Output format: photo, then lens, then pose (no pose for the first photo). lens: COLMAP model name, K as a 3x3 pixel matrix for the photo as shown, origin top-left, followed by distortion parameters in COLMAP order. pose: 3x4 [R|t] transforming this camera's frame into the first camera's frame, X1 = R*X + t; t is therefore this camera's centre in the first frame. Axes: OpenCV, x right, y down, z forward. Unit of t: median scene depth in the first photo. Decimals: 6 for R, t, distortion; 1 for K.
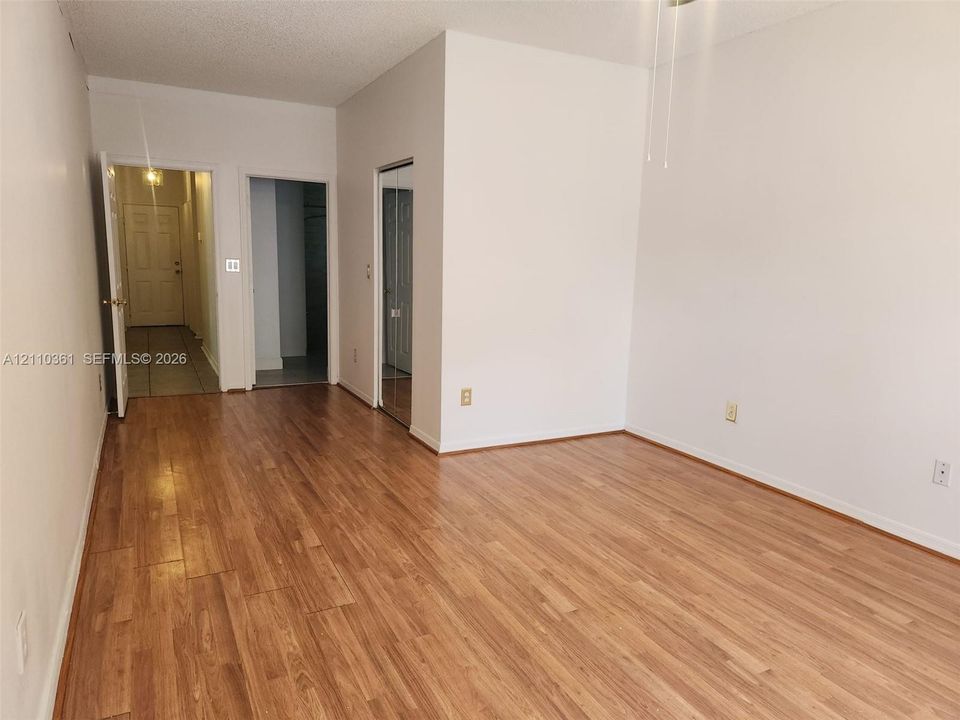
lens RADIAL K [[645.1, 0, 472.8], [0, 645.1, 360.5], [0, 0, 1]] dist [0.029663, -0.000373]
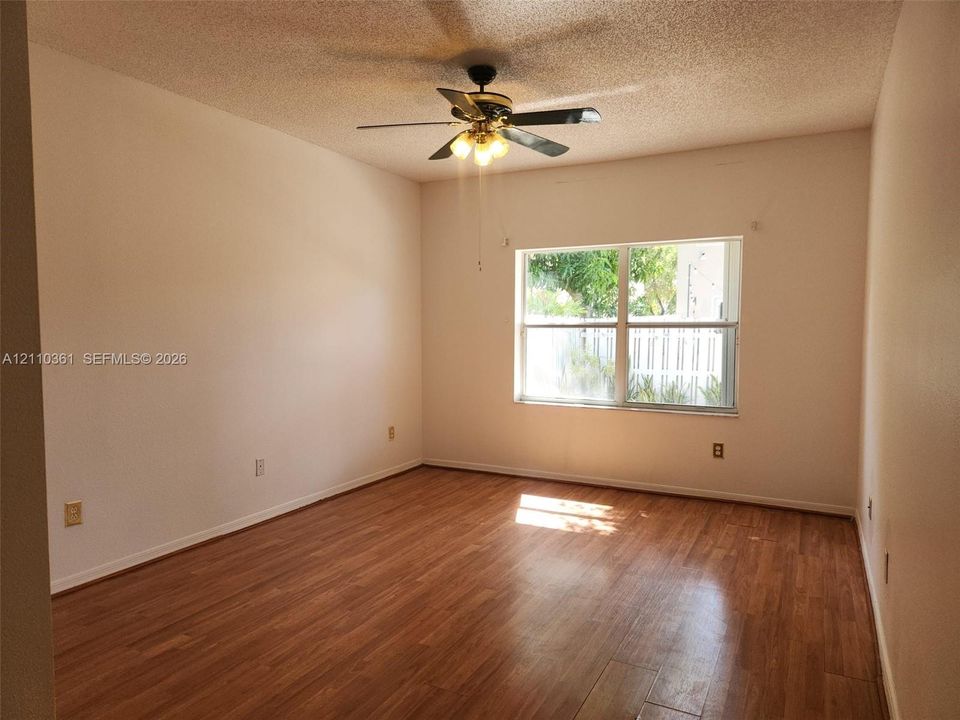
lens RADIAL K [[645.1, 0, 473.8], [0, 645.1, 363.3], [0, 0, 1]] dist [0.029663, -0.000373]
pose [[-0.591605, -0.070726, 0.803120, -0.729759], [0.113119, 0.979009, 0.169542, -0.253529], [-0.798253, 0.191150, -0.571187, 1.432506]]
